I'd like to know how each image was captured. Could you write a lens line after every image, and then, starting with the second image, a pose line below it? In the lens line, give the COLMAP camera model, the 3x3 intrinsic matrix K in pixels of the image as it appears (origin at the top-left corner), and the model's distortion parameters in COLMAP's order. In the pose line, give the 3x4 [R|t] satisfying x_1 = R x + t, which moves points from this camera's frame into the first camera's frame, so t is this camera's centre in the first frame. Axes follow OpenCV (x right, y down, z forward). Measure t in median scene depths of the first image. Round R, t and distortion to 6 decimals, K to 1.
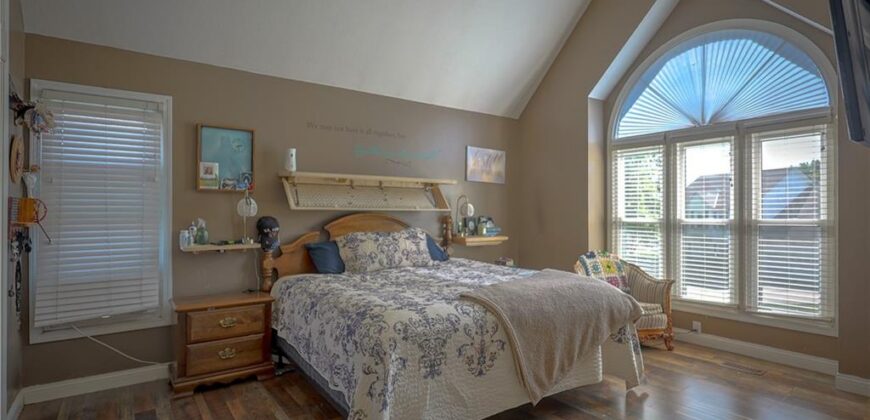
lens RADIAL K [[445.3, 0, 435.2], [0, 445.3, 210.5], [0, 0, 1]] dist [0.003000, -0.000782]
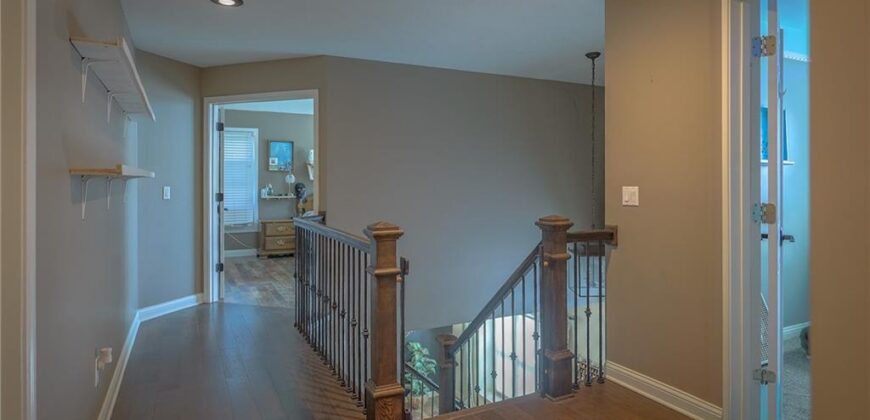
lens RADIAL K [[445.3, 0, 414.8], [0, 445.3, 179.3], [0, 0, 1]] dist [0.003000, -0.000782]
pose [[0.987975, 0.003516, -0.154577, 0.507091], [-0.002409, 0.999970, 0.007344, -0.021428], [0.154598, -0.006883, 0.987953, -1.035139]]
